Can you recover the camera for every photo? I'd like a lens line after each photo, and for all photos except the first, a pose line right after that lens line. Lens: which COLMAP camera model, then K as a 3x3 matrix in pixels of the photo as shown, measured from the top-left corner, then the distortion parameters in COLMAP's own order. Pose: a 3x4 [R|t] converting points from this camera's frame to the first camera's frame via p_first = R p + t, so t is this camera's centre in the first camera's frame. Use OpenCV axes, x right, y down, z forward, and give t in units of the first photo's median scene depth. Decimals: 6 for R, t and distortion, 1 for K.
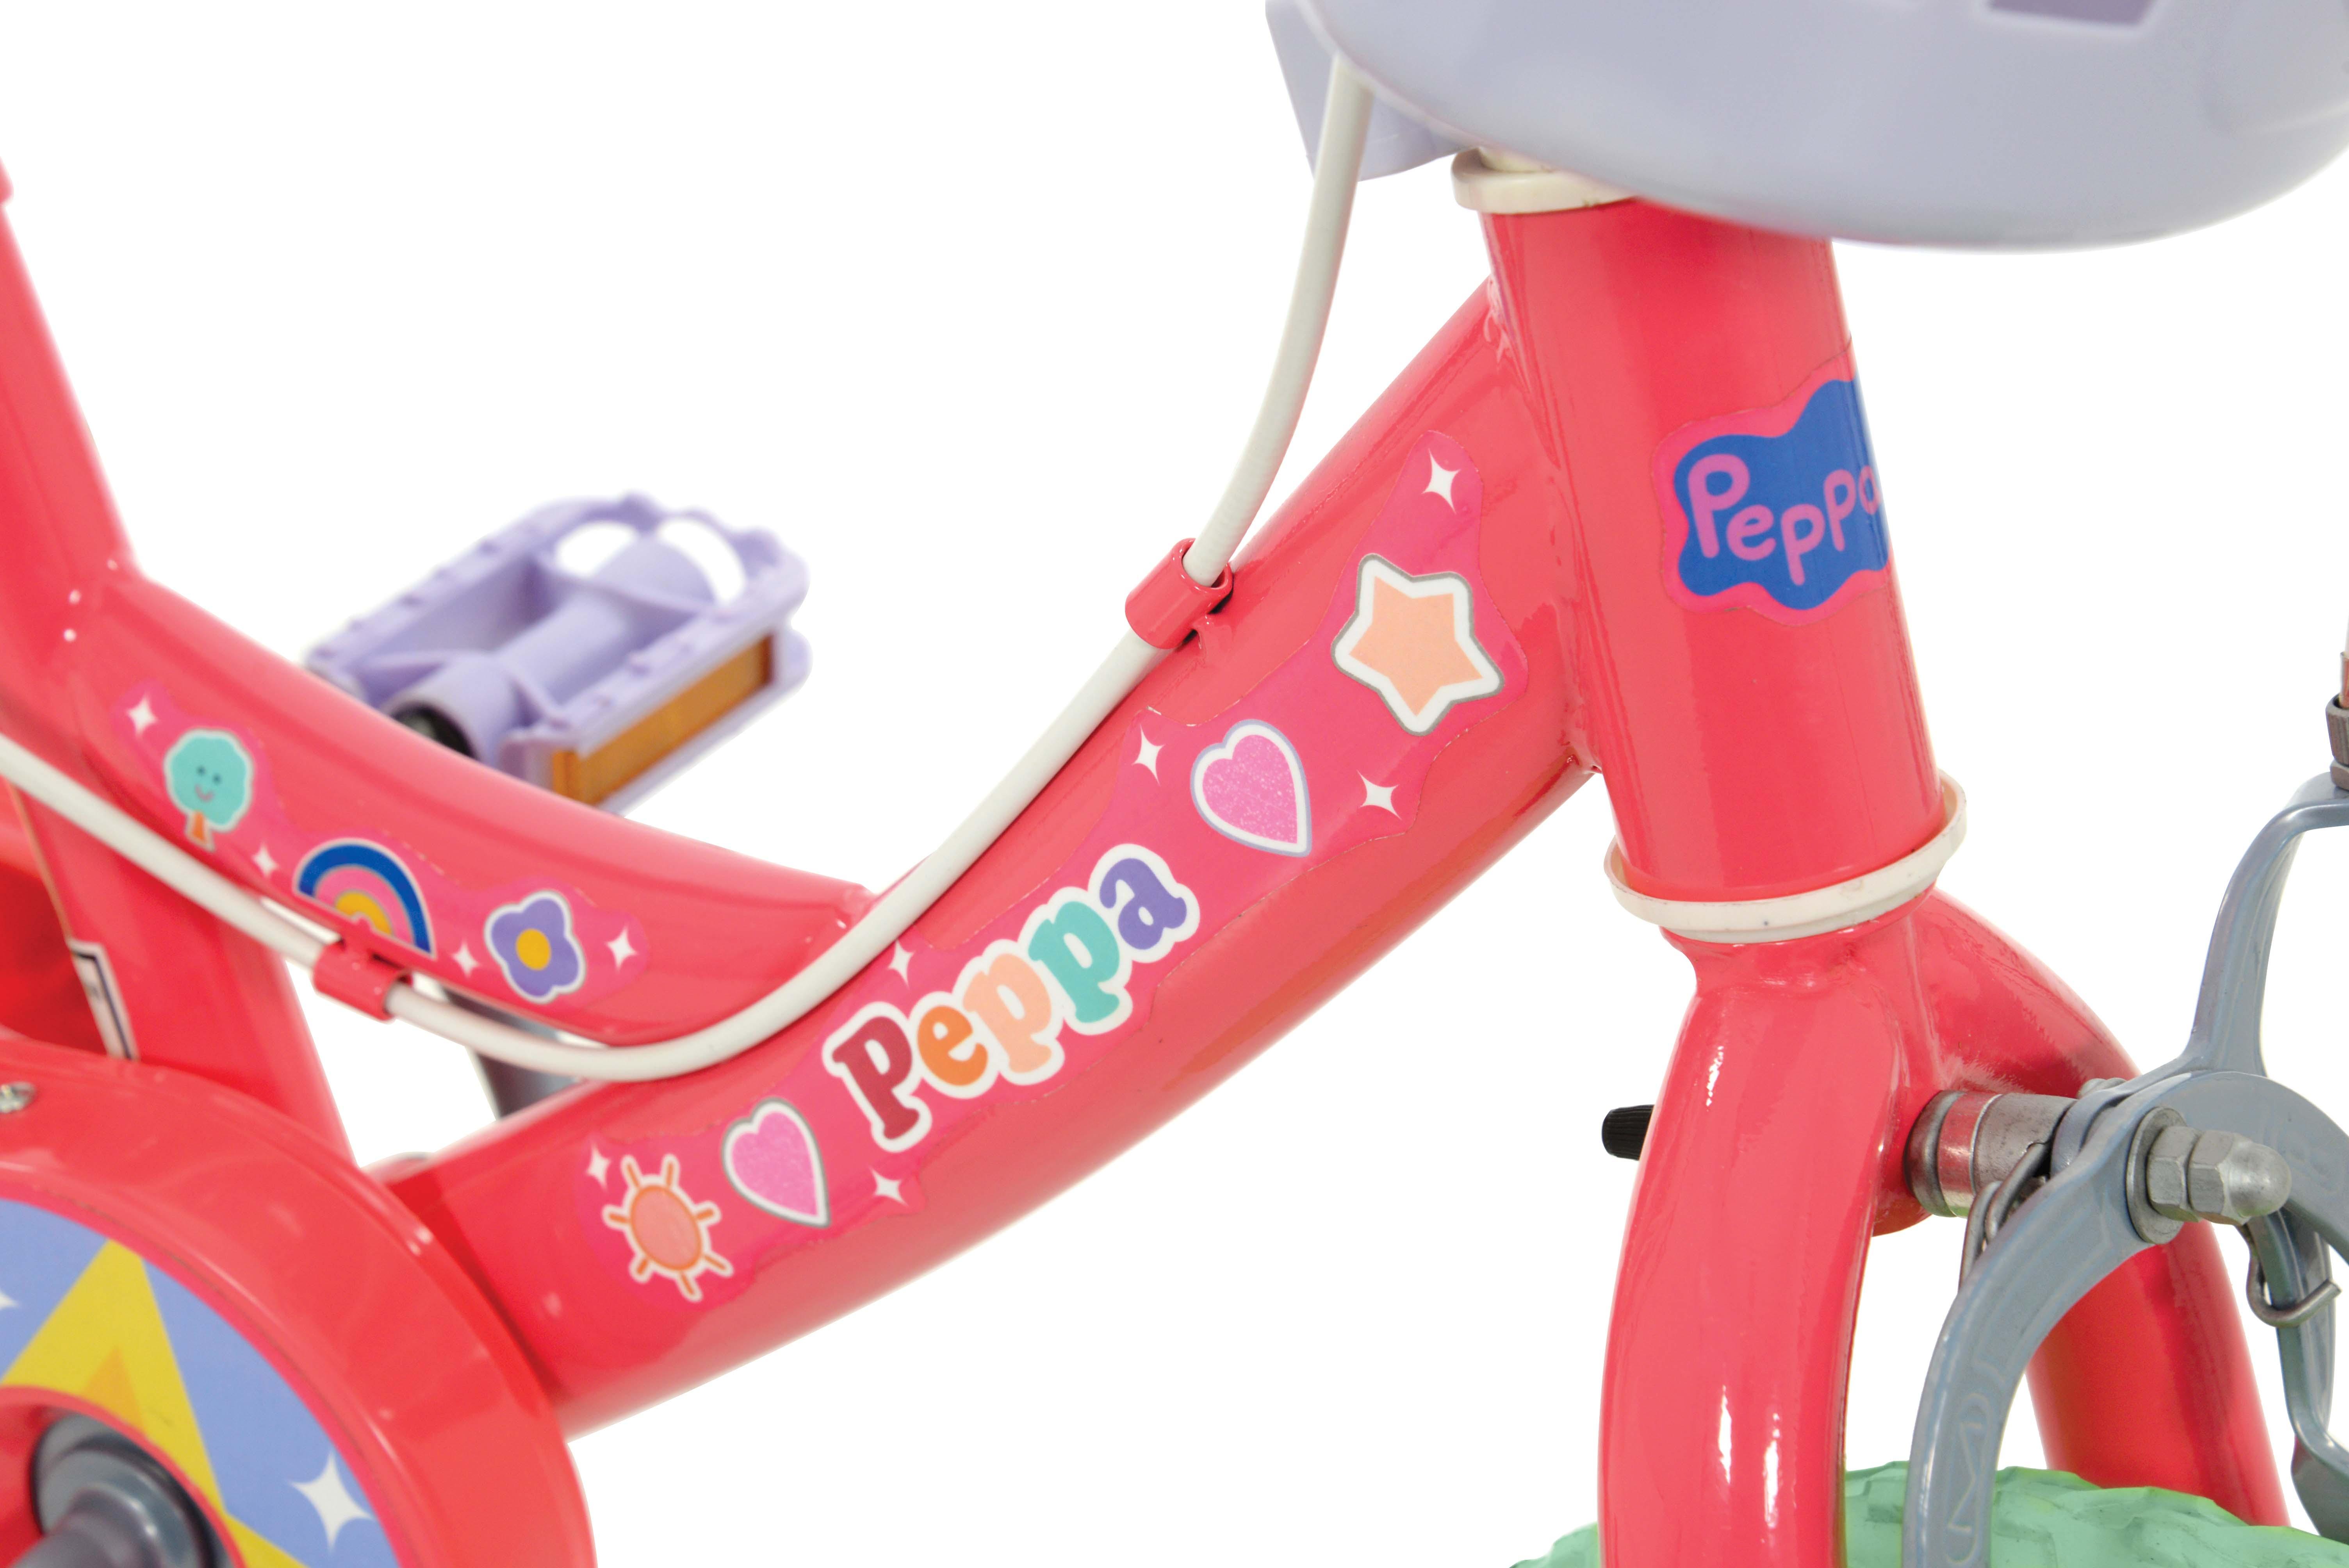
lens RADIAL K [[4301.6, 0, 1174.5], [0, 4301.6, 784.0], [0, 0, 1]] dist [0.345722, 0.040335]
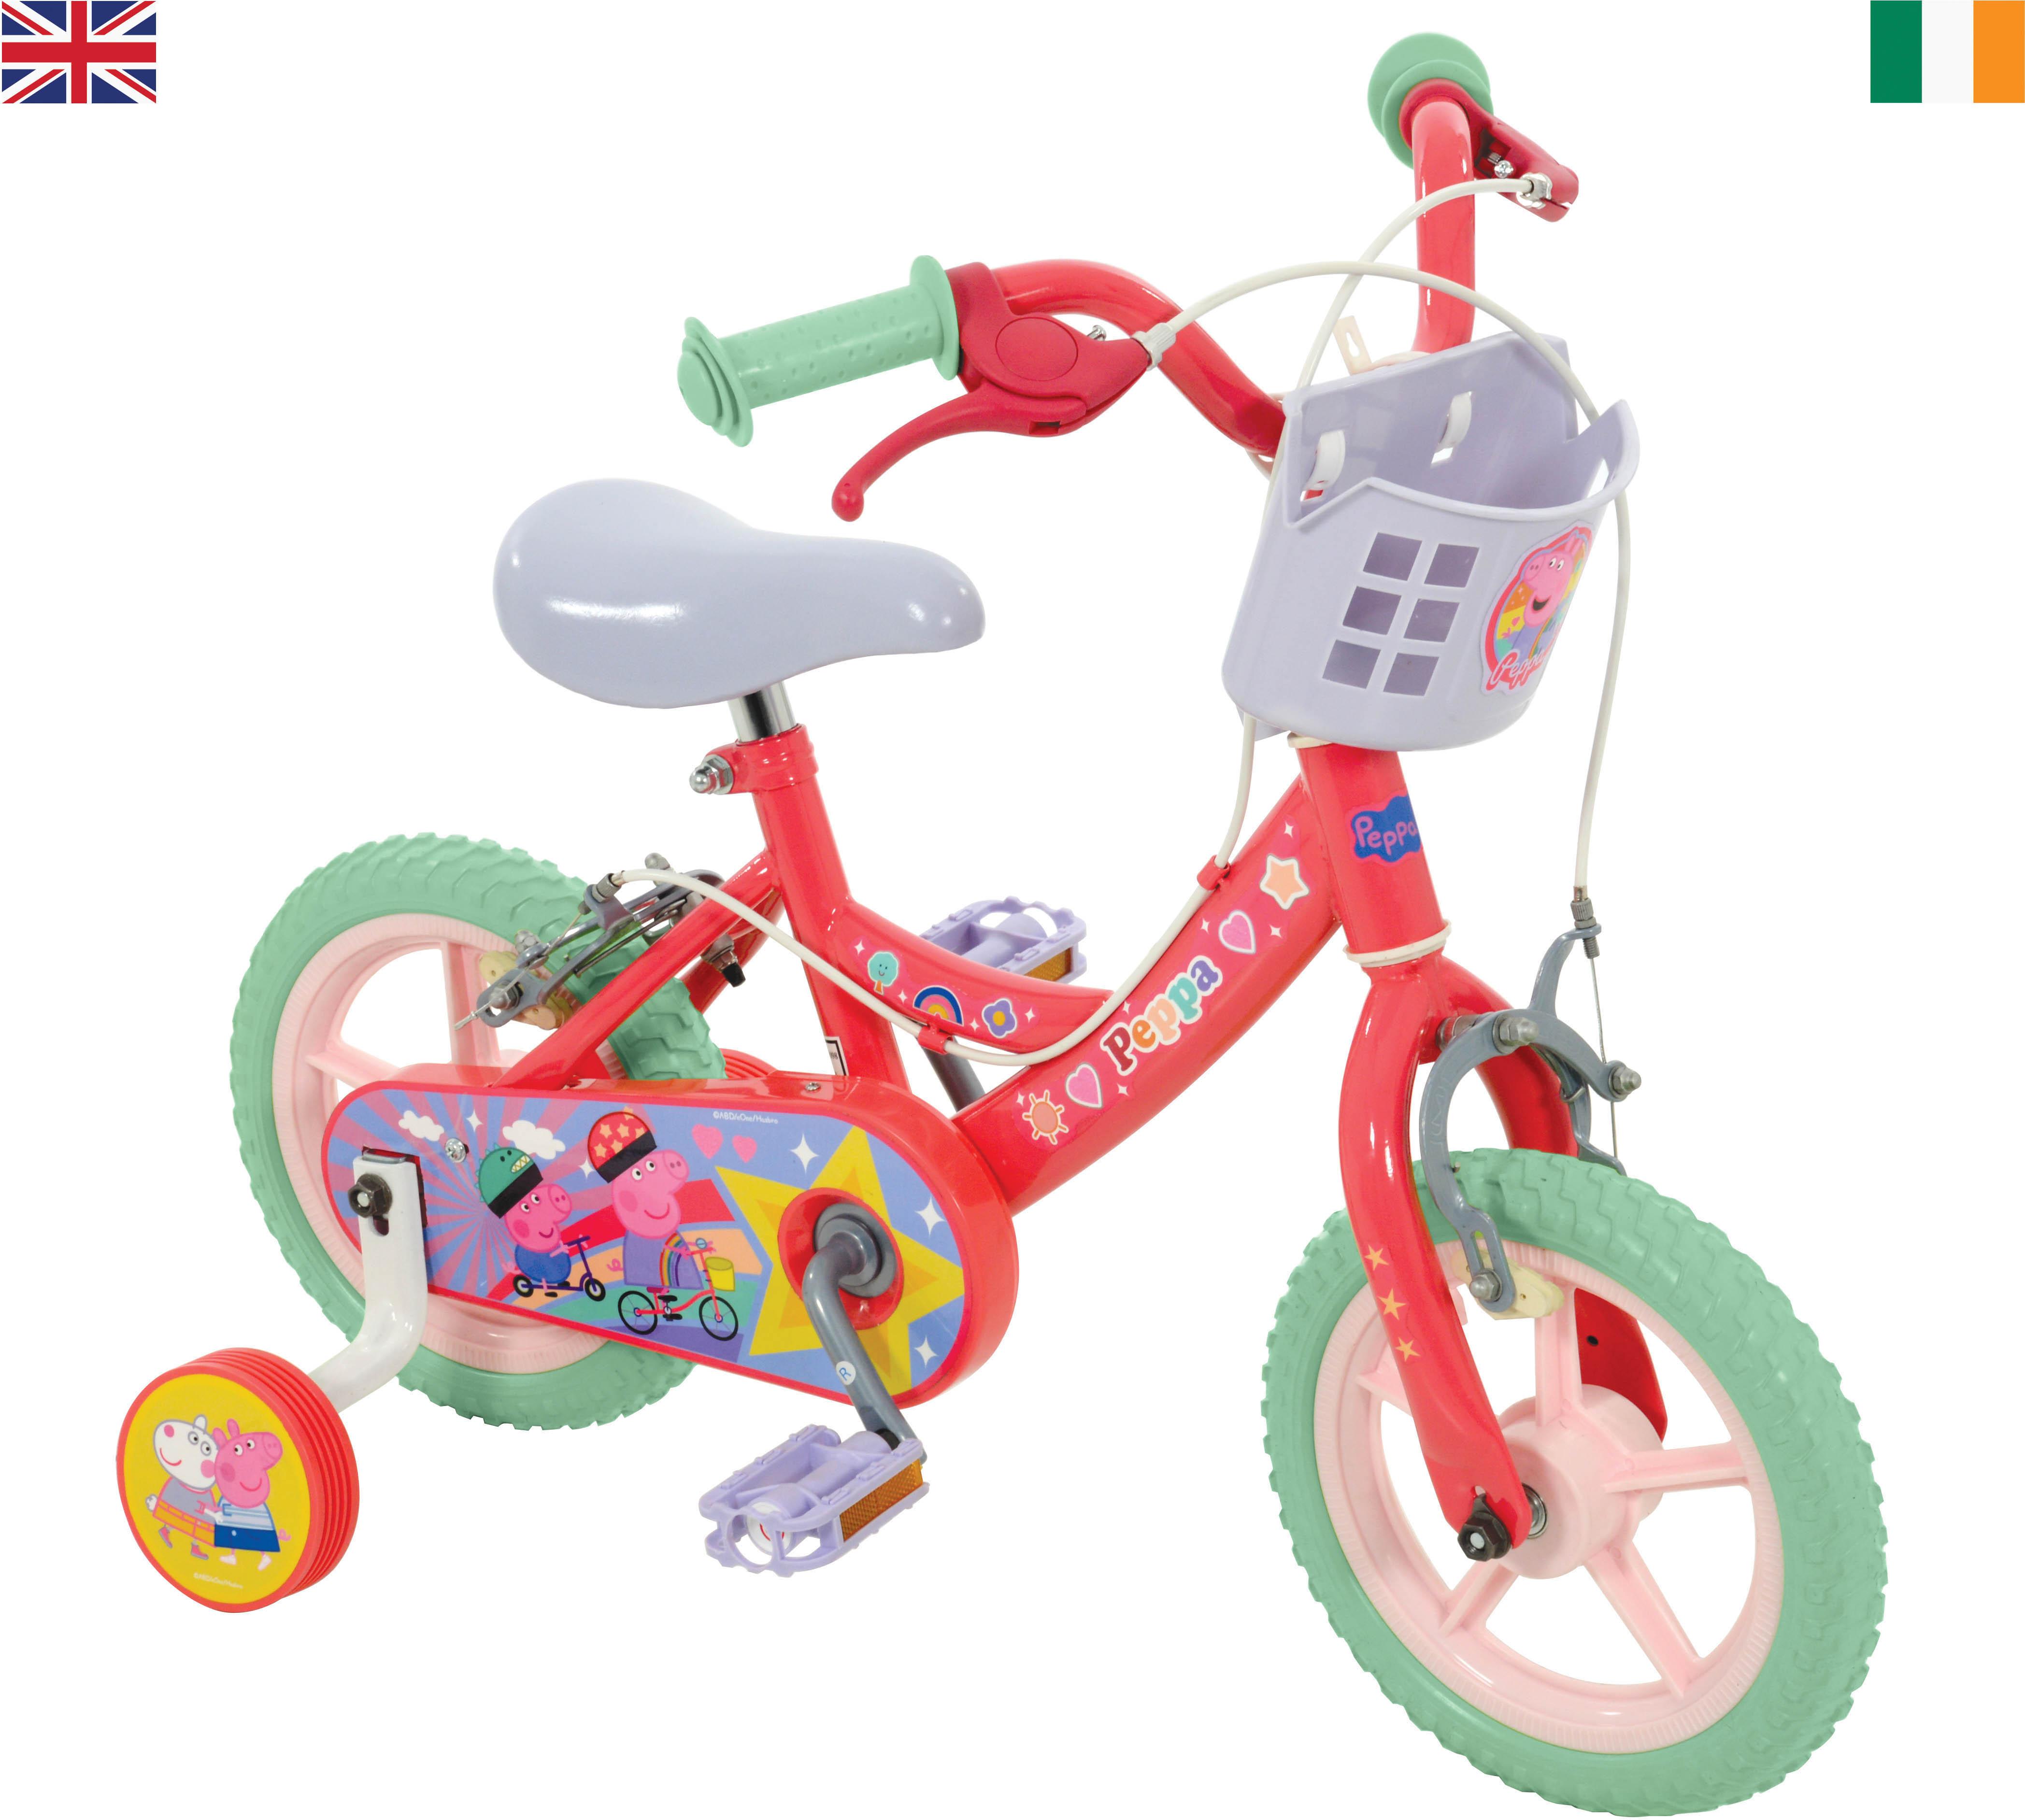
lens RADIAL K [[5309.6, 0, 1012.5], [0, 5309.6, 910.0], [0, 0, 1]] dist [0.554106, -0.346942]
pose [[0.996658, -0.015498, -0.080201, 0.155738], [0.004605, 0.990936, -0.134257, 0.473648], [0.081555, 0.133439, 0.987696, -2.678867]]
